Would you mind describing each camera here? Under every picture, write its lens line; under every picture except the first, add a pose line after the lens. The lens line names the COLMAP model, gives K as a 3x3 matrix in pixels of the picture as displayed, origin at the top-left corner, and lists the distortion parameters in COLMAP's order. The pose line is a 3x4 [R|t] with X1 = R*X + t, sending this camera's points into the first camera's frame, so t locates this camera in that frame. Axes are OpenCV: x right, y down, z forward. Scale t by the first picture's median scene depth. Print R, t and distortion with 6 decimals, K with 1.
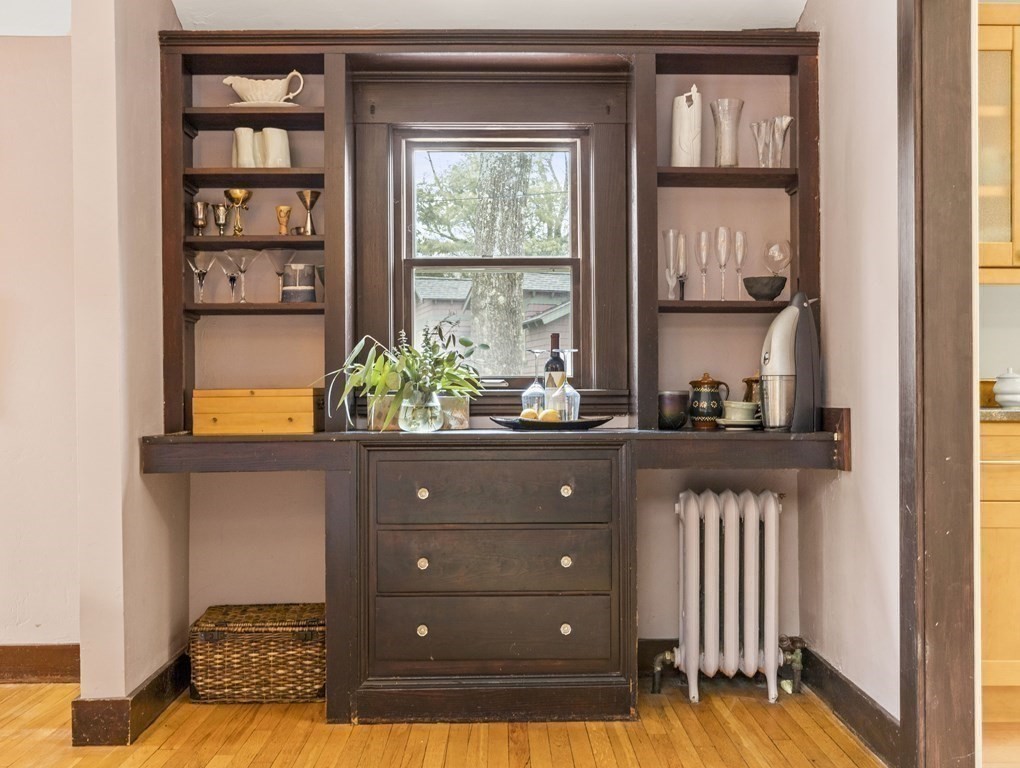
lens RADIAL K [[1084.1, 0, 510.2], [0, 1084.1, 387.7], [0, 0, 1]] dist [-0.026821, 0.000000]
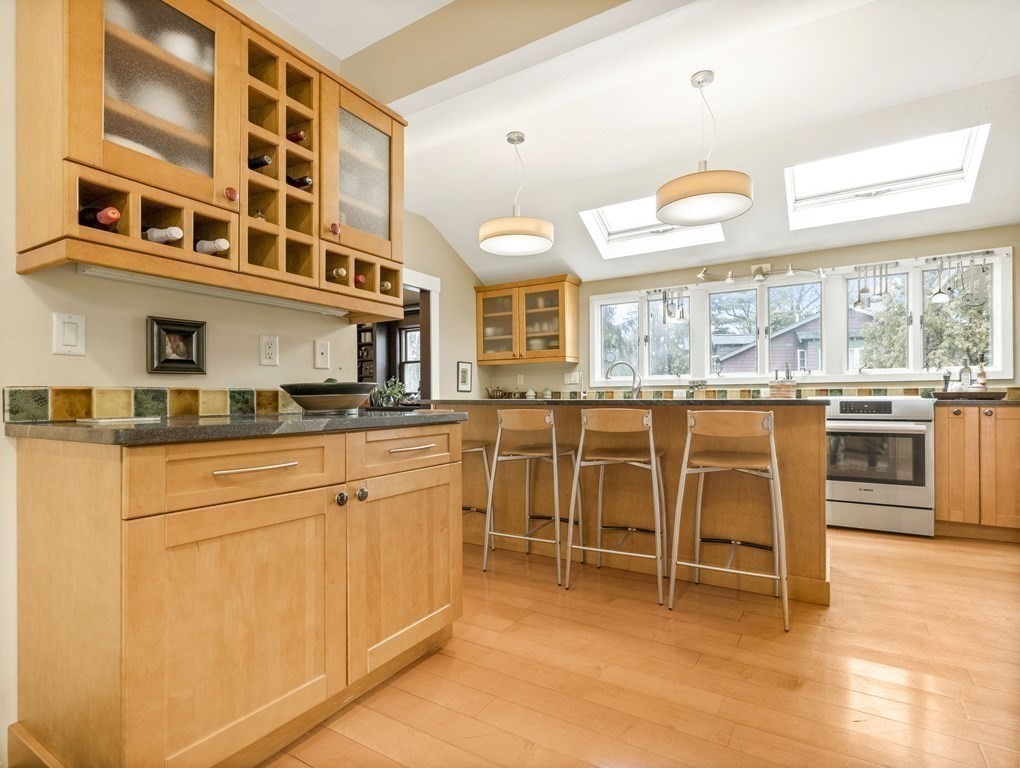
lens RADIAL K [[516.5, 0, 508.3], [0, 516.5, 390.9], [0, 0, 1]] dist [-0.000631, 0.000060]
pose [[0.844448, -0.009827, -0.535547, 1.280080], [0.009597, 0.999949, -0.003215, -0.005995], [0.535551, -0.002425, 0.844499, -0.357744]]
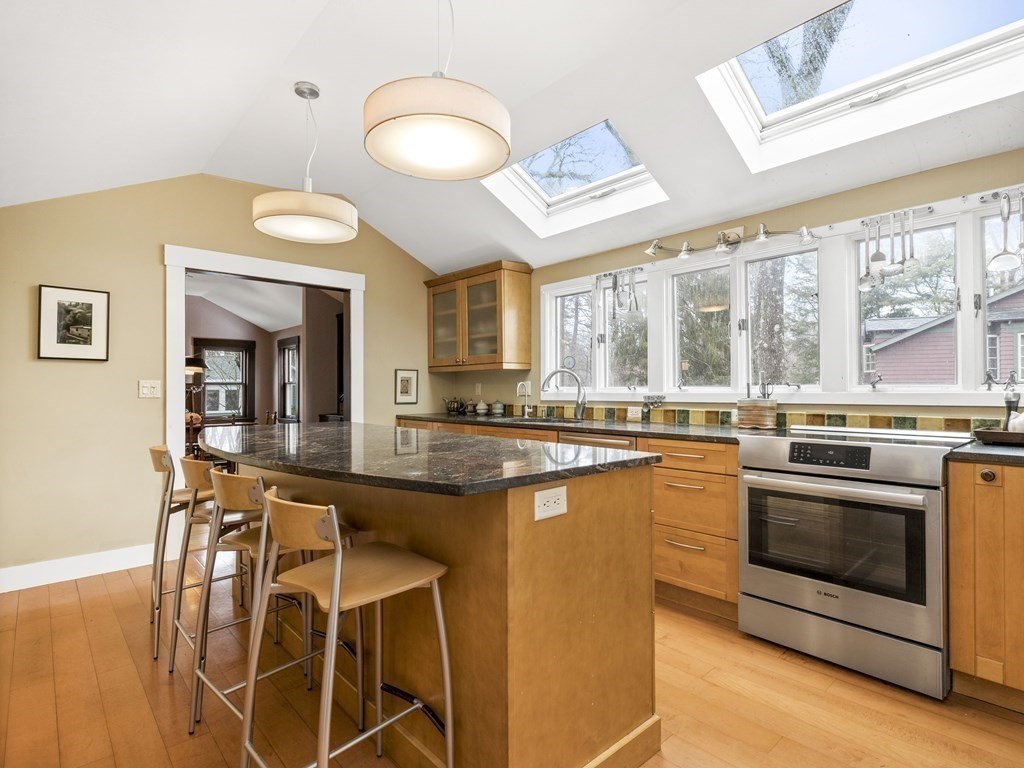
lens RADIAL K [[521.2, 0, 516.2], [0, 521.2, 383.0], [0, 0, 1]] dist [0.001322, 0.000287]
pose [[0.670794, -0.009748, -0.741580, 1.540306], [0.009497, 0.999945, -0.004554, -0.055603], [0.741583, -0.003988, 0.670849, 0.198522]]
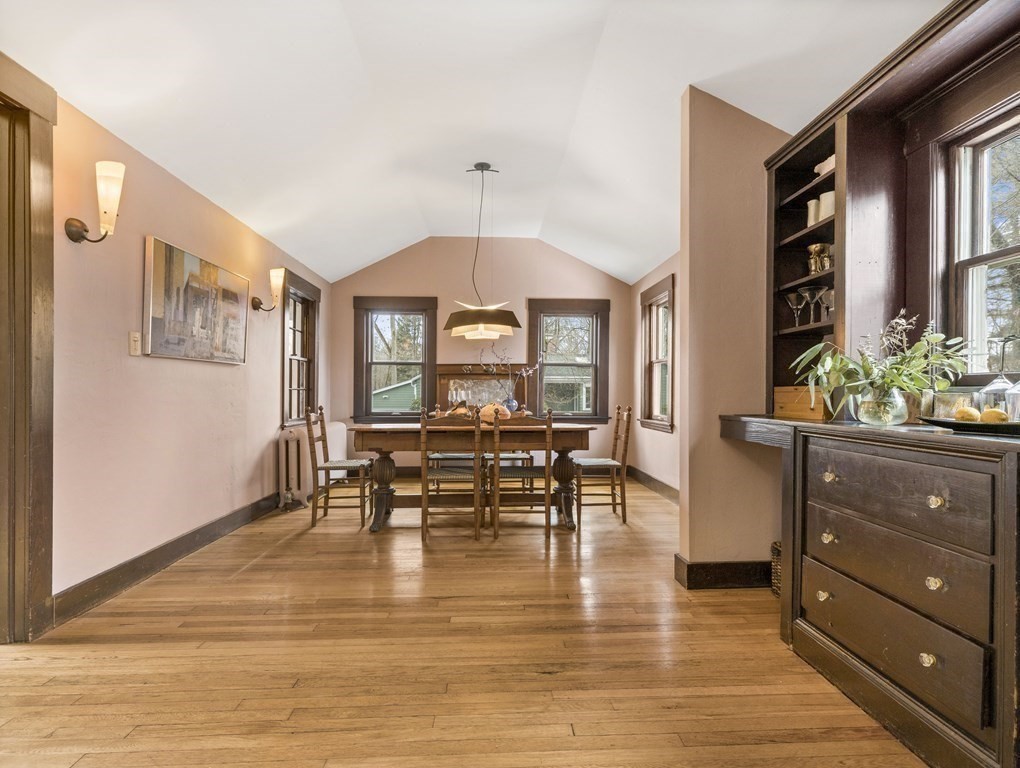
lens RADIAL K [[516.5, 0, 508.7], [0, 516.5, 386.2], [0, 0, 1]] dist [-0.000631, 0.000060]
pose [[0.033200, -0.007541, -0.999420, 0.416570], [-0.000721, 0.999971, -0.007569, 0.006055], [0.999448, 0.000972, 0.033194, 0.593501]]
